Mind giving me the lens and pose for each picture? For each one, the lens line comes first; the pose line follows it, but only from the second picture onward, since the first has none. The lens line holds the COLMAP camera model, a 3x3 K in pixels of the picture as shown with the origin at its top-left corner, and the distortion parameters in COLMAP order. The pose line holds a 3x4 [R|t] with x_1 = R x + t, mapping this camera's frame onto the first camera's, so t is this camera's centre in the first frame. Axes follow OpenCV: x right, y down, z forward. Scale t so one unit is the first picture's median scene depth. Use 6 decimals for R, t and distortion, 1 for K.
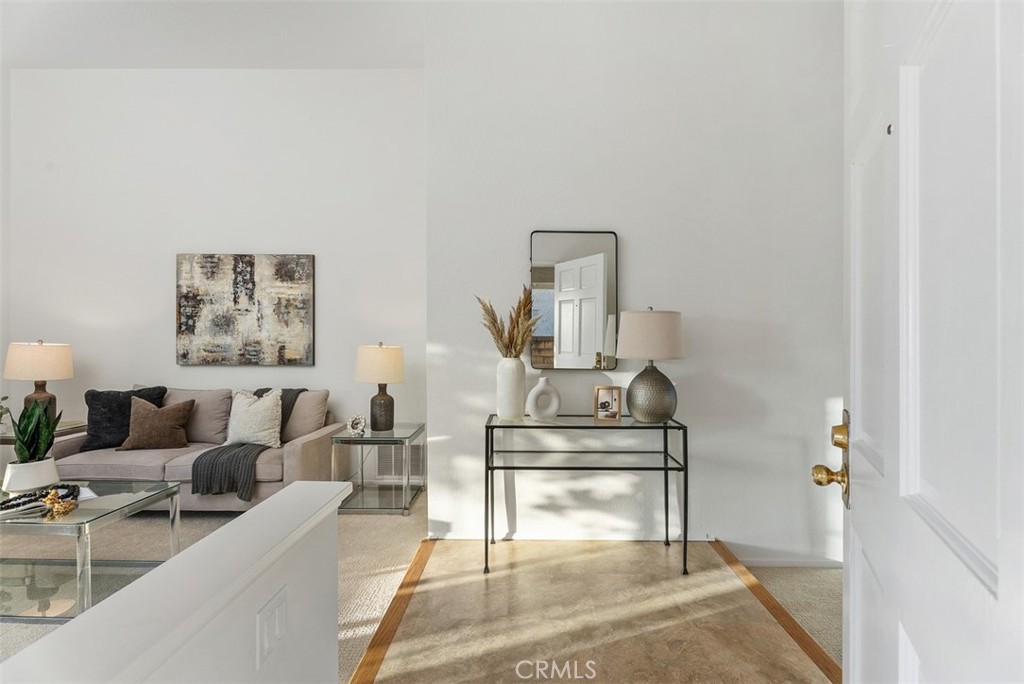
lens RADIAL K [[458.6, 0, 515.3], [0, 458.6, 343.4], [0, 0, 1]] dist [0.000371, -0.000621]
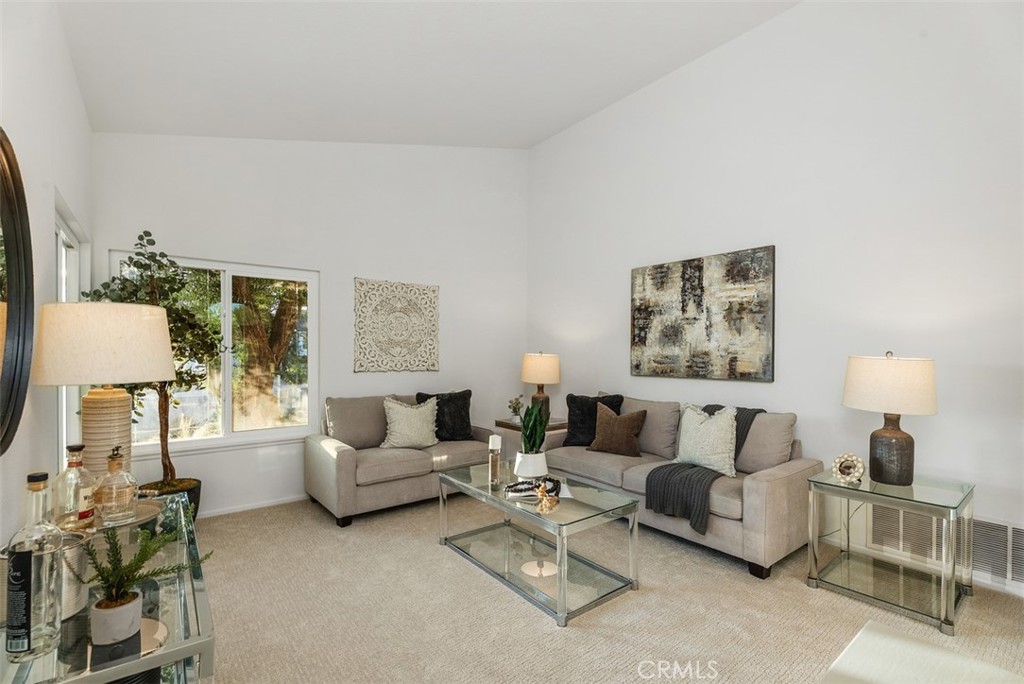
lens RADIAL K [[445.3, 0, 510.7], [0, 445.3, 357.2], [0, 0, 1]] dist [-0.000954, 0.000054]
pose [[0.633151, 0.003186, -0.774022, -0.124117], [-0.005852, 0.999983, -0.000670, 0.008402], [0.774006, 0.004954, 0.633158, 0.141583]]
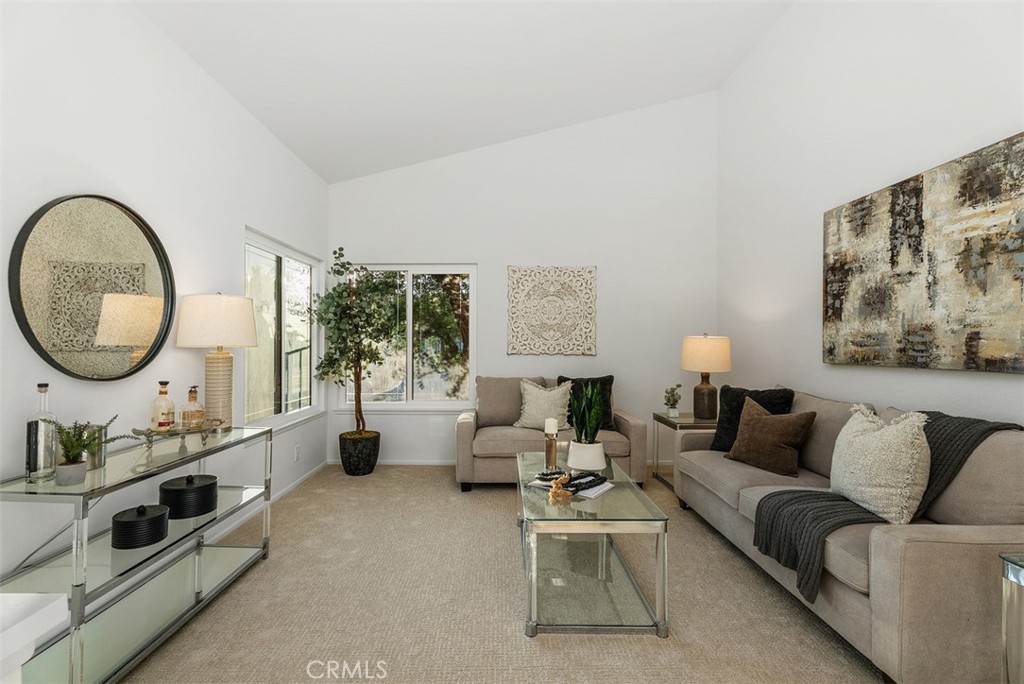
lens RADIAL K [[455.8, 0, 509.7], [0, 455.8, 346.0], [0, 0, 1]] dist [0.001922, 0.000291]
pose [[0.035835, -0.004561, -0.999347, -0.023658], [-0.011345, 0.999923, -0.004970, 0.028652], [0.999293, 0.011515, 0.035780, 0.471550]]
